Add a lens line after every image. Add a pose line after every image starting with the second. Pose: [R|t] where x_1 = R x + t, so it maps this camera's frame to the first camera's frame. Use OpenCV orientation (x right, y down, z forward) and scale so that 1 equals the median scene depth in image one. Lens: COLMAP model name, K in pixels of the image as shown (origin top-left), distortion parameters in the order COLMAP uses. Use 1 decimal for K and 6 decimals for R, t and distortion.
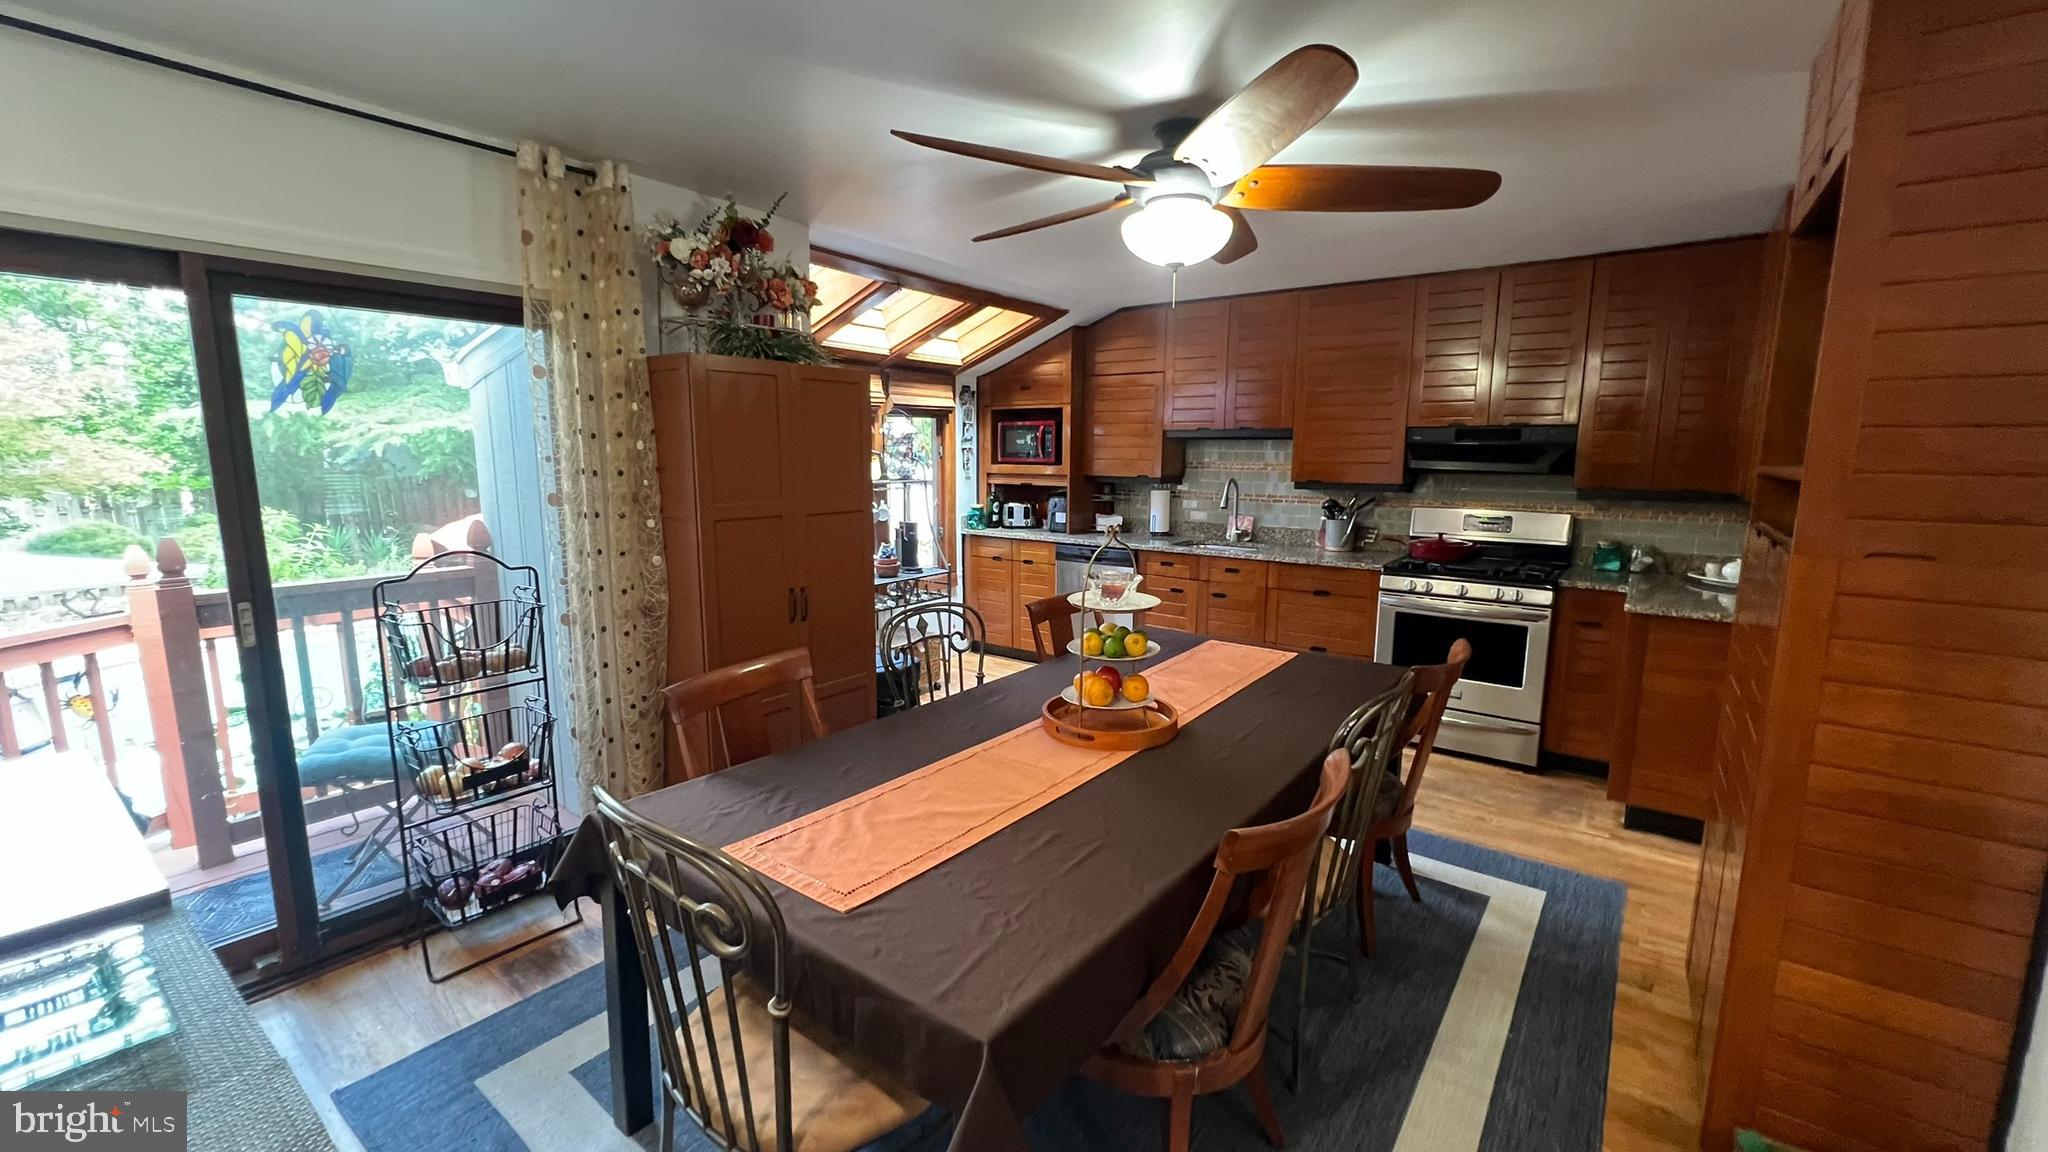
lens RADIAL K [[821.3, 0, 1022.2], [0, 821.3, 576.0], [0, 0, 1]] dist [-0.000829, -0.000105]
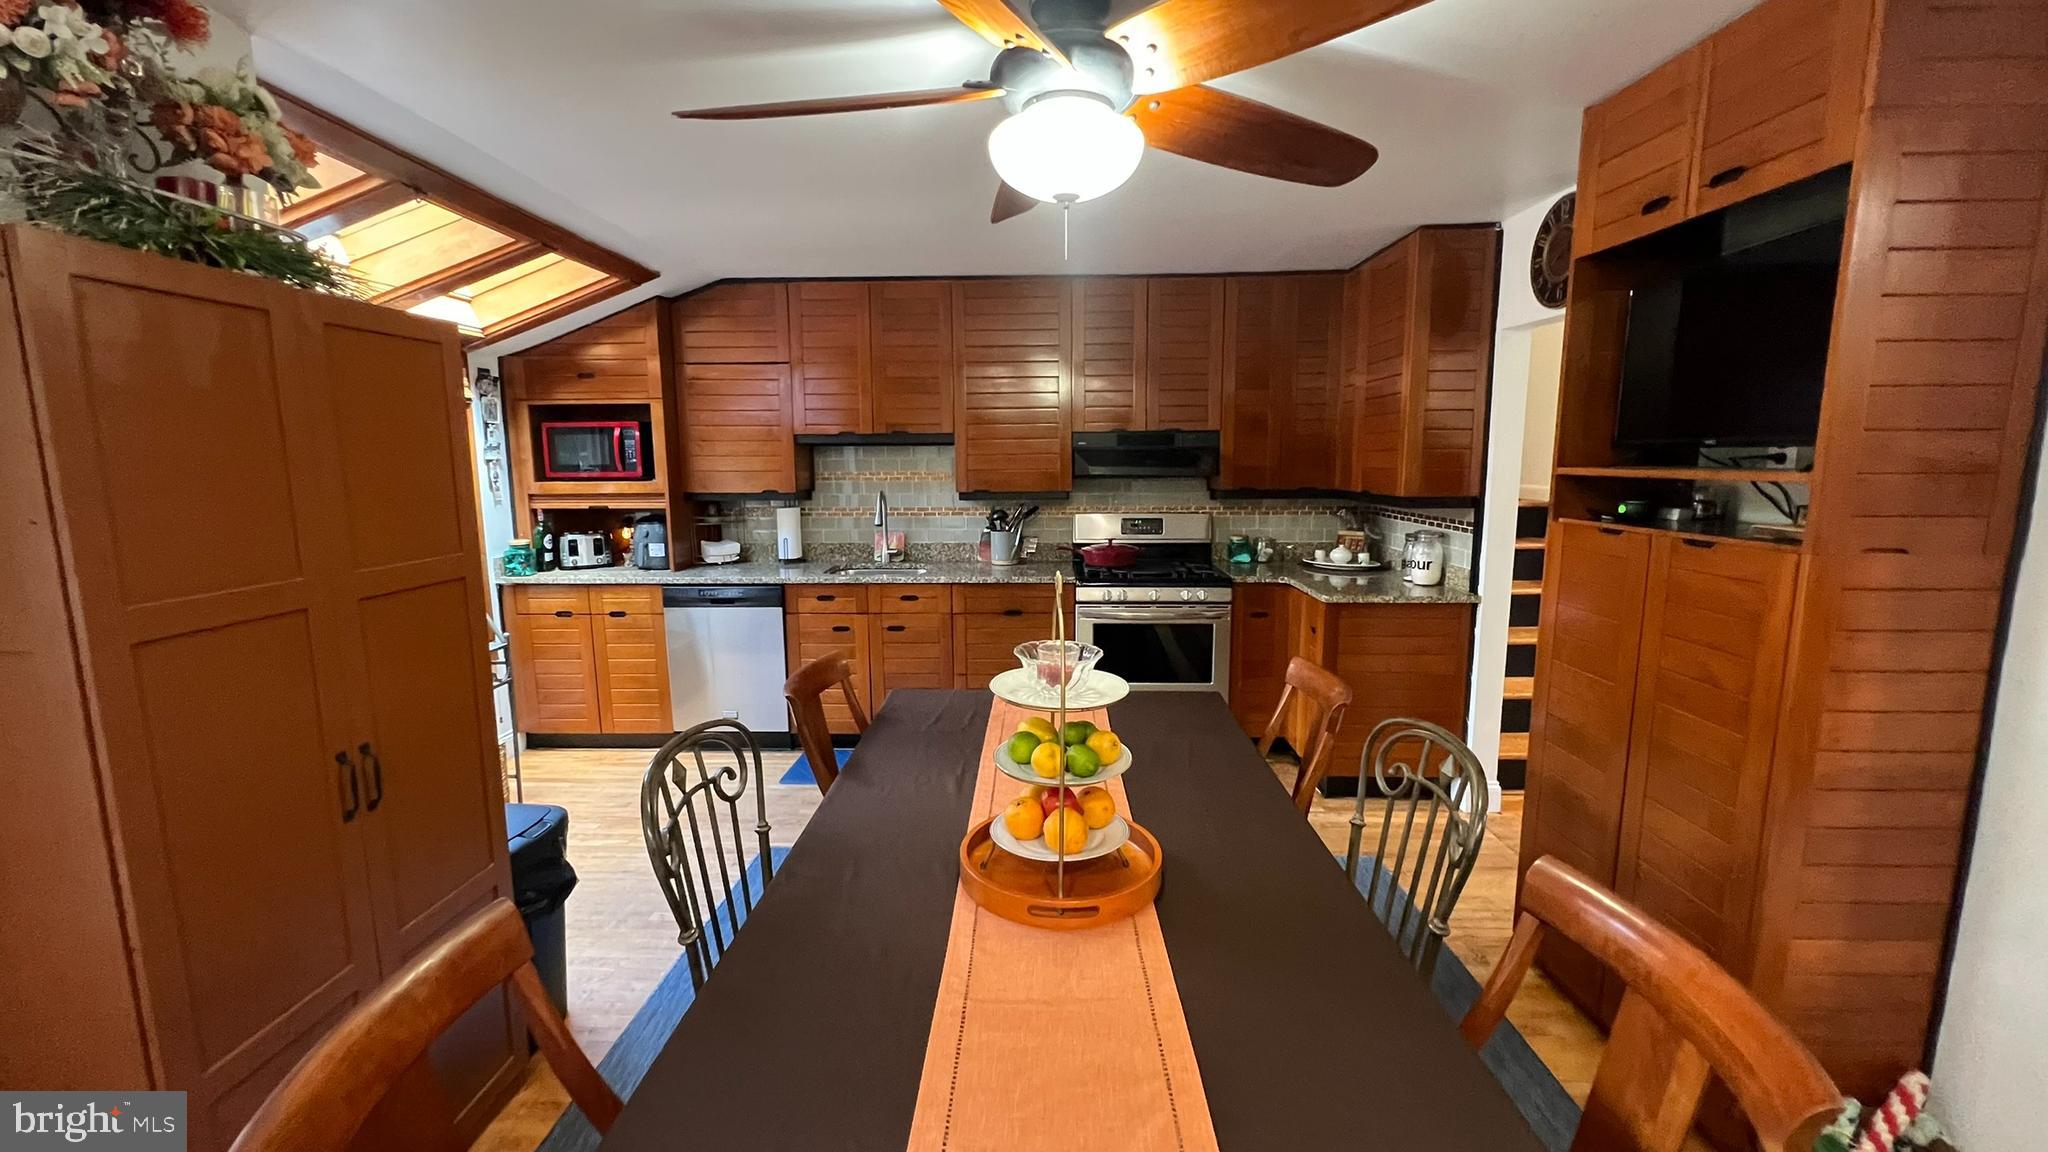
lens RADIAL K [[821.3, 0, 1024.7], [0, 821.3, 579.1], [0, 0, 1]] dist [-0.000829, -0.000105]
pose [[0.809223, -0.097545, 0.579347, -0.131899], [0.099608, 0.994623, 0.028334, -0.035986], [-0.578995, 0.034779, 0.814589, 0.212516]]
